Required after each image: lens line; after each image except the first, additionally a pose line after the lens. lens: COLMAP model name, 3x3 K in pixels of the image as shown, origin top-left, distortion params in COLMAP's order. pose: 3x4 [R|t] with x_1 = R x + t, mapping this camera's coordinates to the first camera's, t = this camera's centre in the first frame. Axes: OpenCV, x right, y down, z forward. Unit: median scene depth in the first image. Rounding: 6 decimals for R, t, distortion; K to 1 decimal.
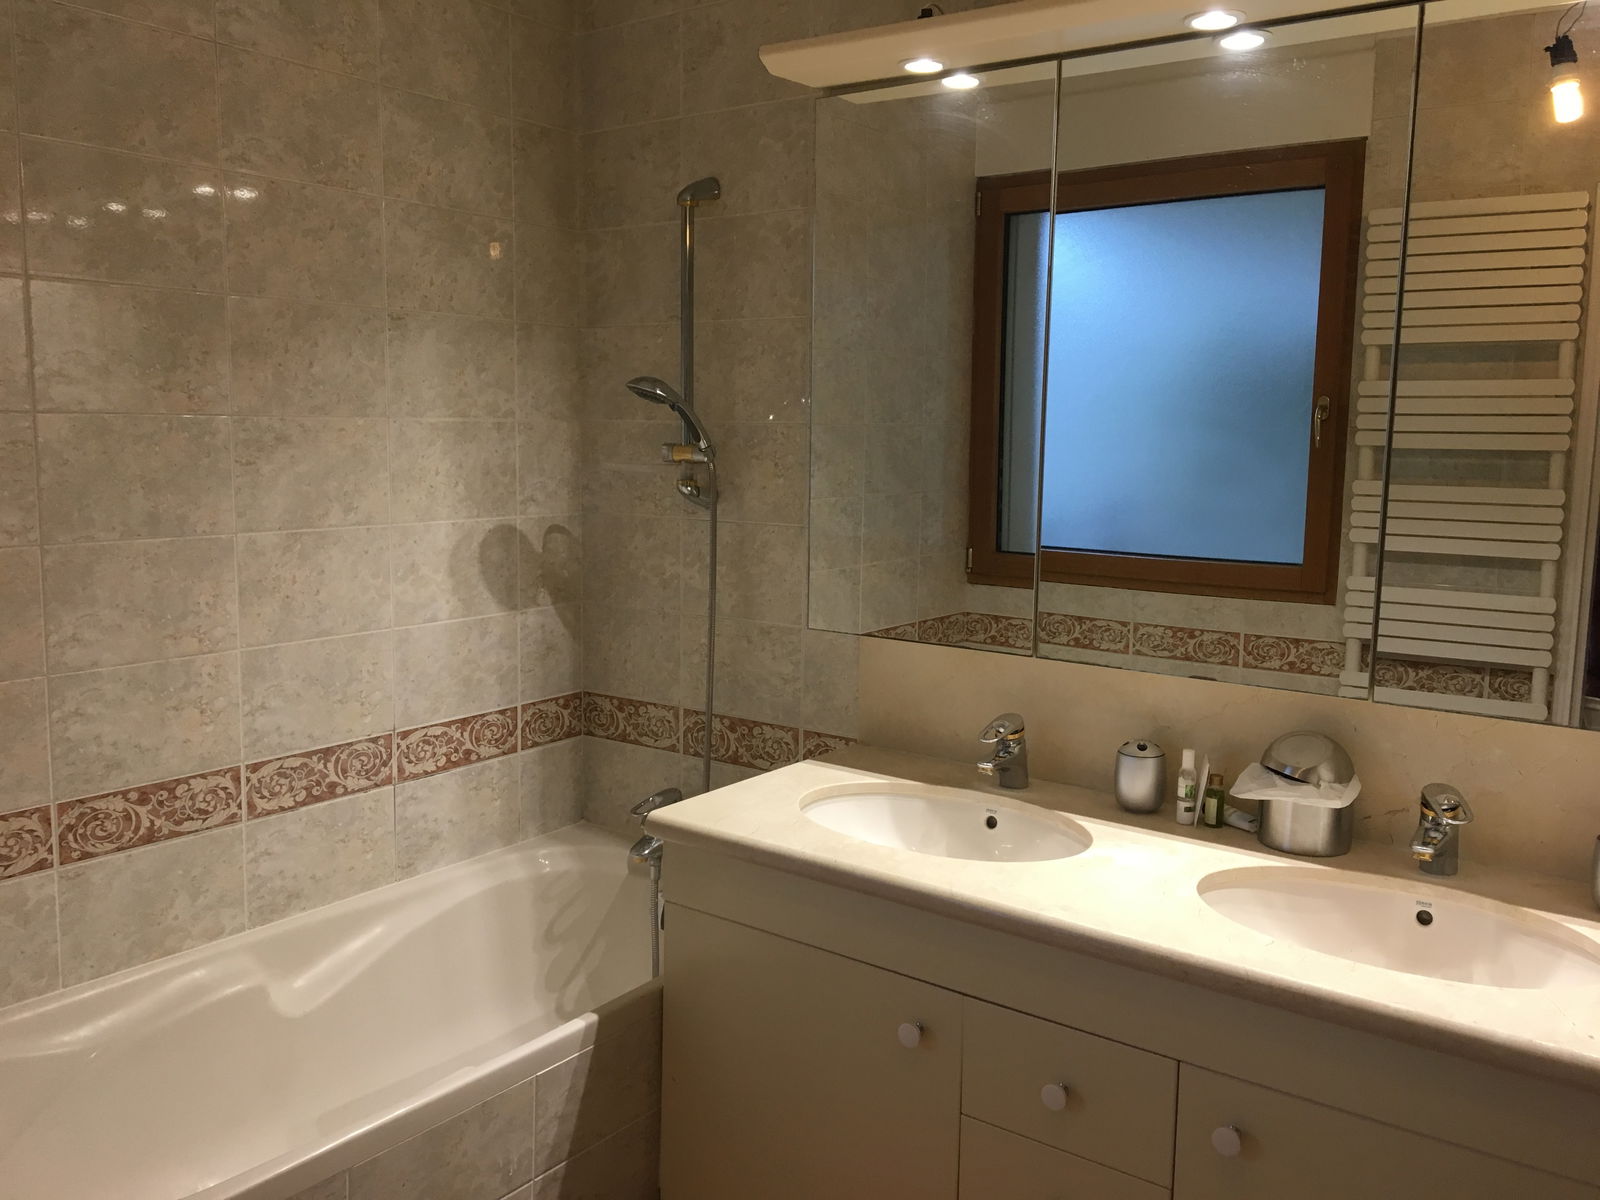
lens RADIAL K [[1342.7, 0, 800.5], [0, 1342.7, 601.0], [0, 0, 1]] dist [0.005087, -0.003784]
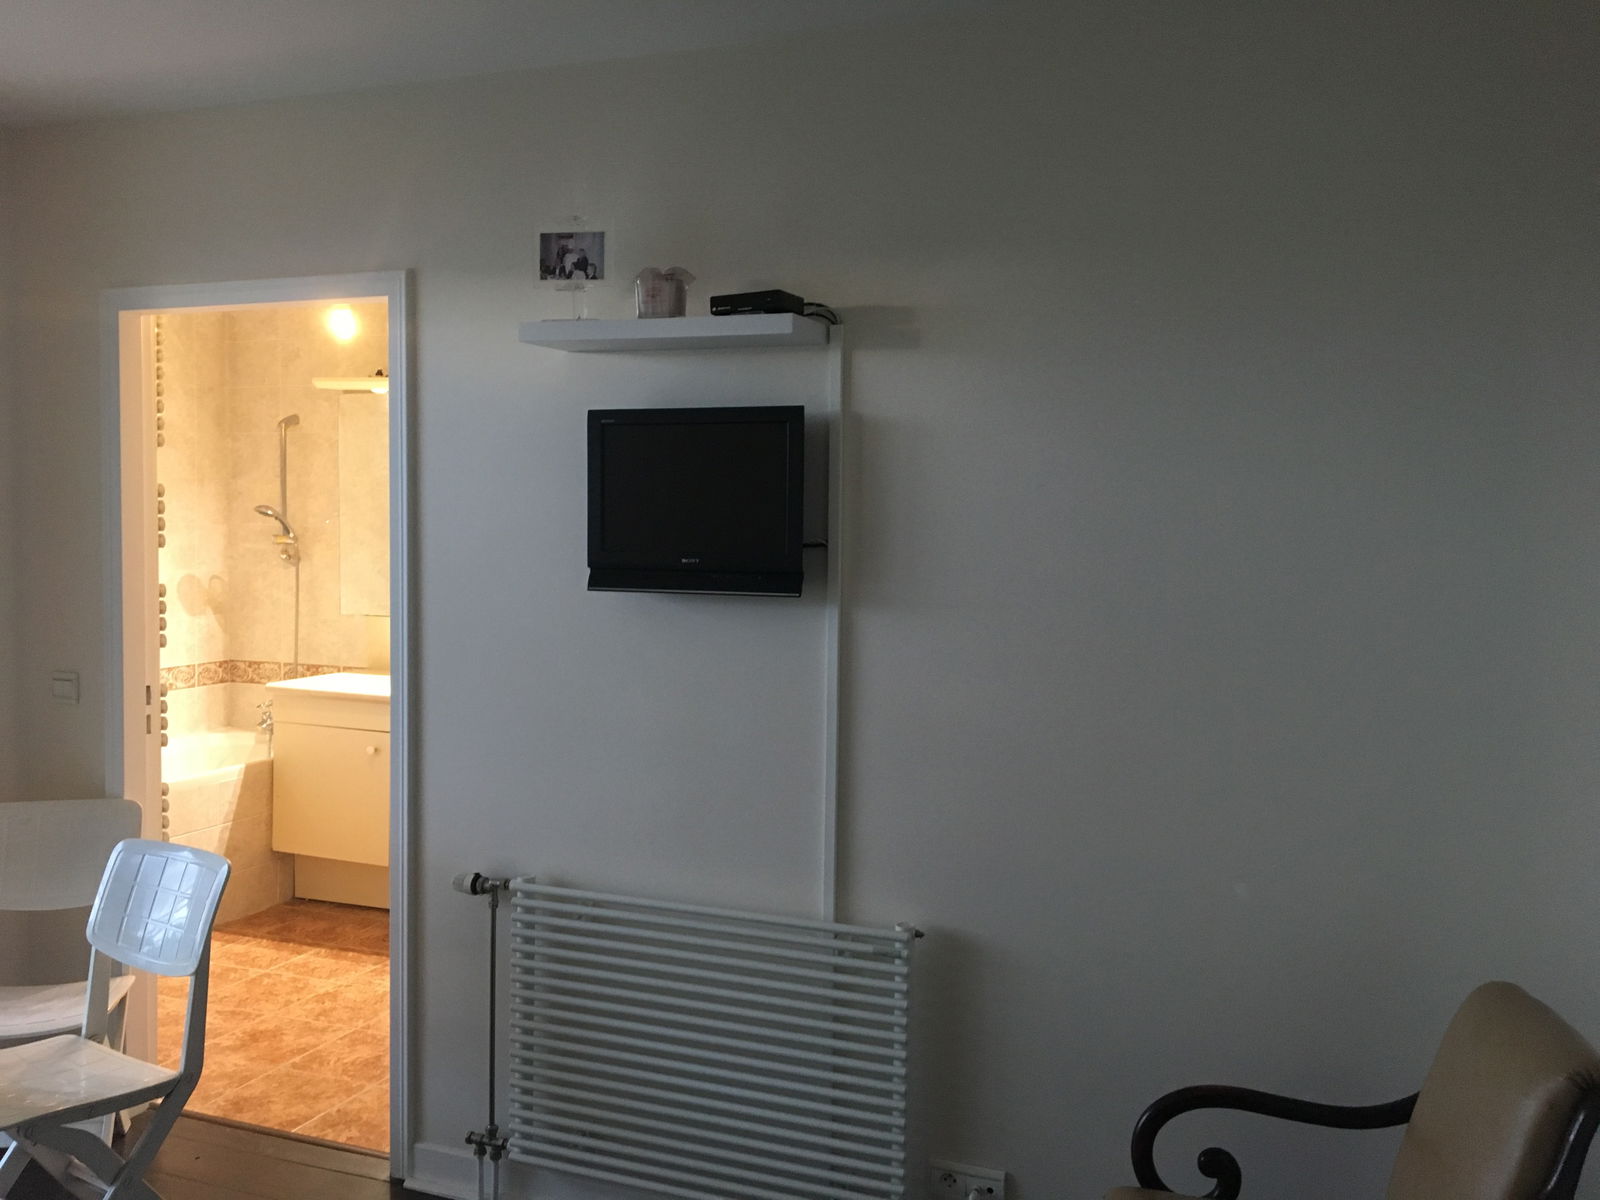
lens RADIAL K [[1342.7, 0, 803.0], [0, 1342.7, 595.0], [0, 0, 1]] dist [0.005087, -0.003784]
pose [[0.962193, -0.013694, 0.272026, 0.124775], [0.034467, 0.996828, -0.071734, 0.156230], [-0.270180, 0.078398, 0.959613, -1.239674]]
